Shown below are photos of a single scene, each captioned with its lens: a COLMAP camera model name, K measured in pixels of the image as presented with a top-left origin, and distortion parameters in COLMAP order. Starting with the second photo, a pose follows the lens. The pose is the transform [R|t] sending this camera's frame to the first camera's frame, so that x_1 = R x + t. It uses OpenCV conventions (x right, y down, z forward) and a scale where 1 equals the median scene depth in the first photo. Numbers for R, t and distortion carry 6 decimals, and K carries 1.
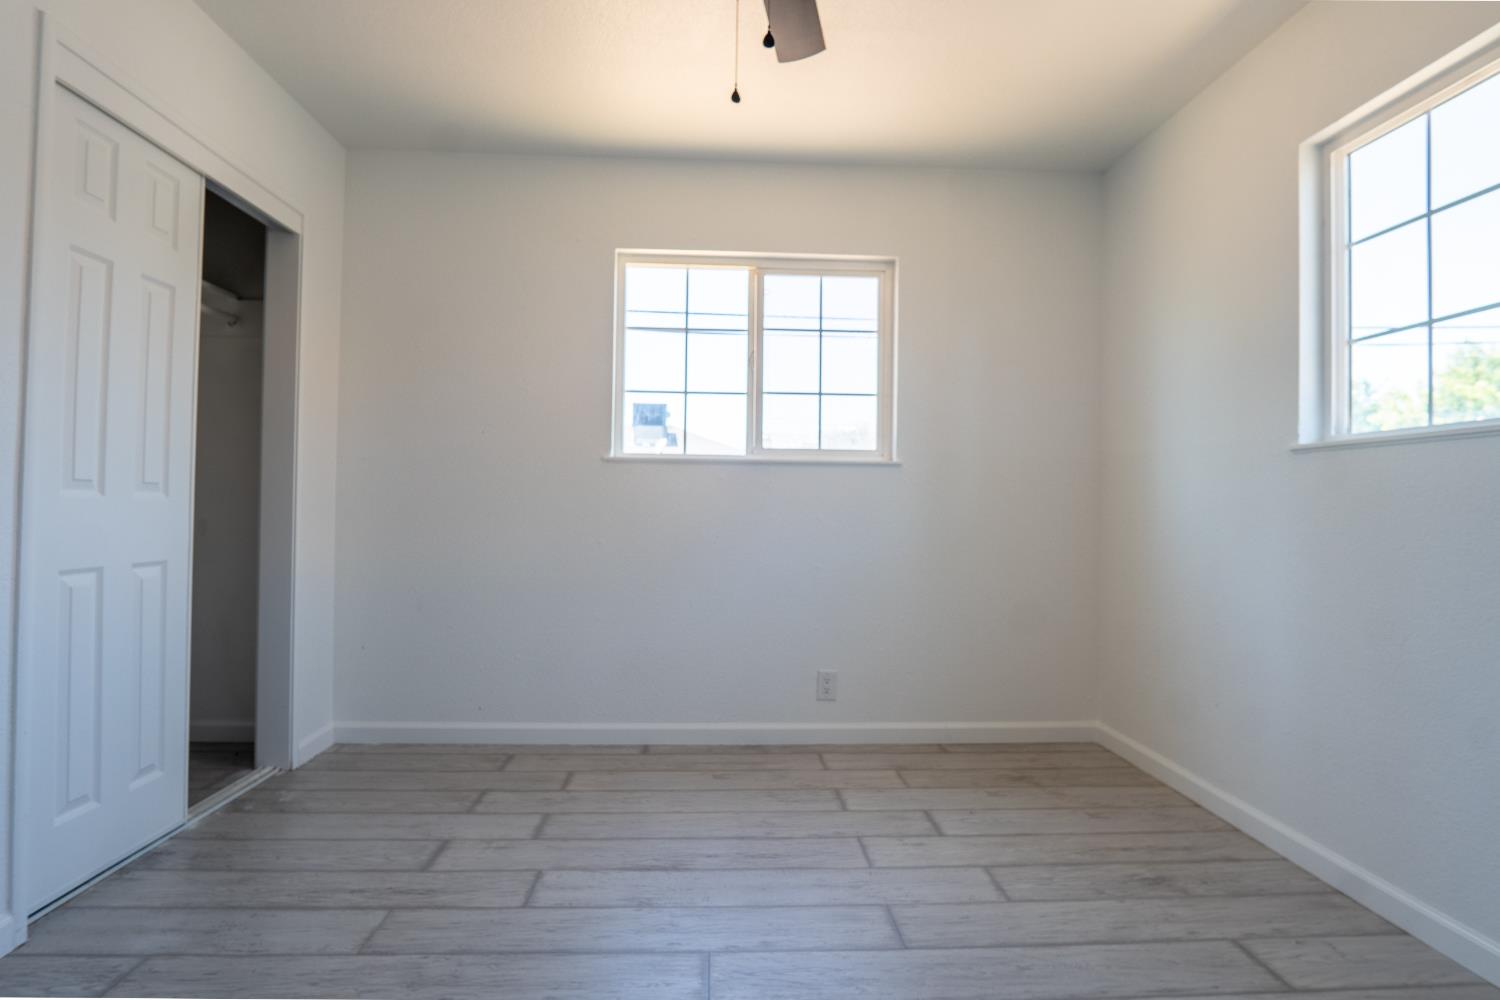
lens RADIAL K [[802.4, 0, 749.7], [0, 802.4, 491.6], [0, 0, 1]] dist [-0.030823, 0.009634]
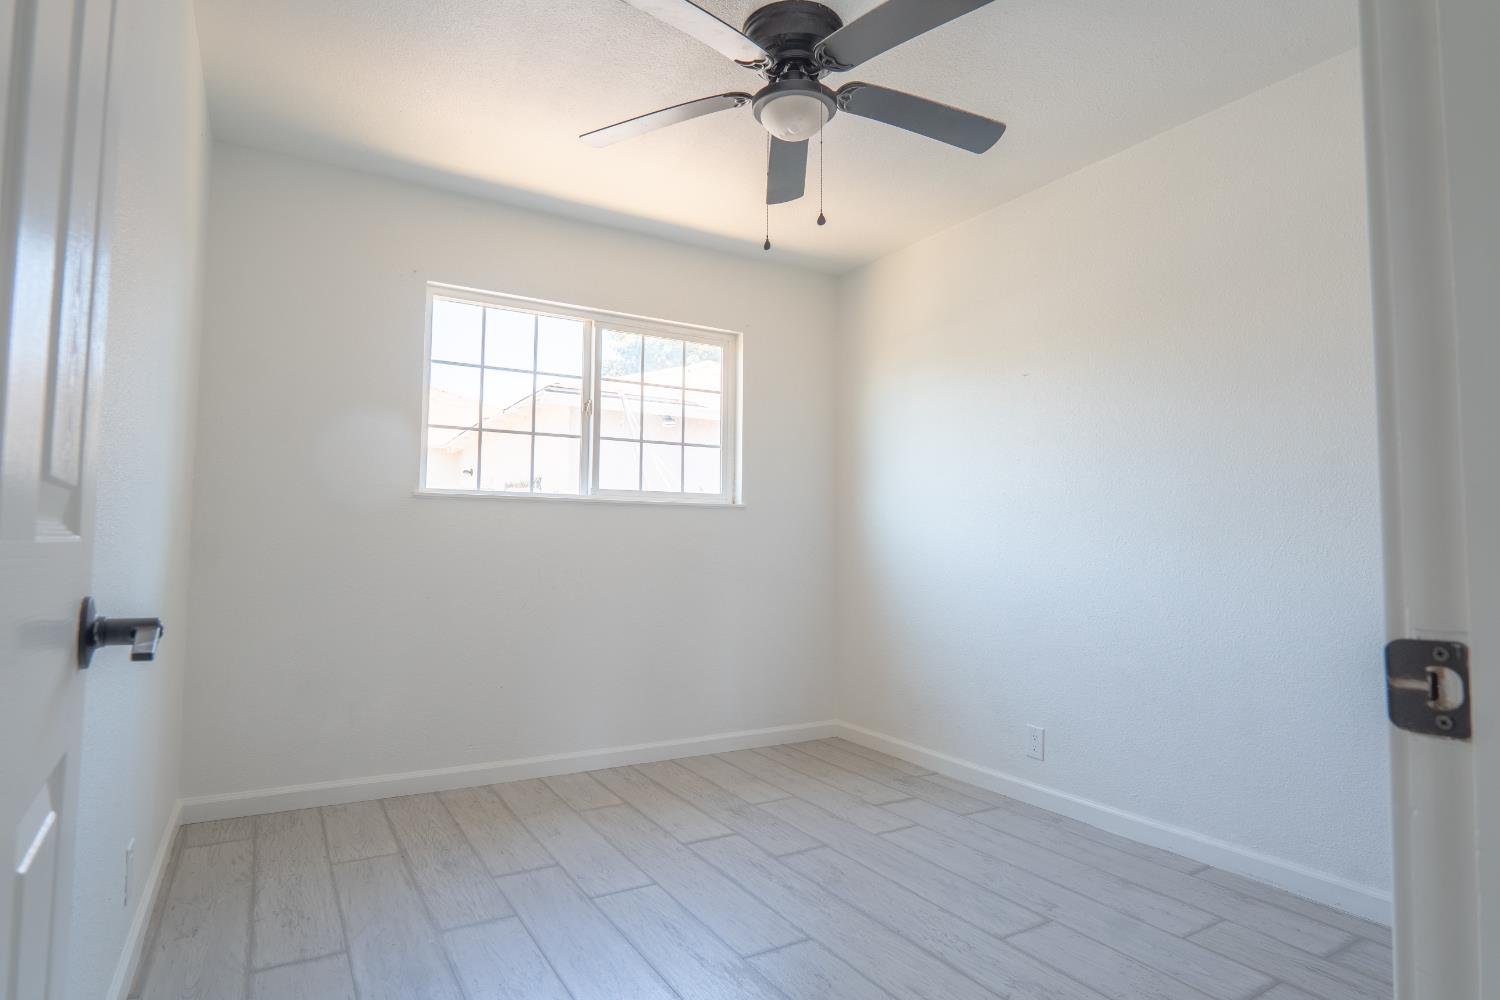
lens RADIAL K [[802.4, 0, 705.4], [0, 802.4, 494.6], [0, 0, 1]] dist [-0.030823, 0.009634]
pose [[0.894181, 0.022785, 0.447126, -0.332694], [-0.005076, 0.999156, -0.040765, -0.004103], [-0.447677, 0.034182, 0.893542, -0.018071]]
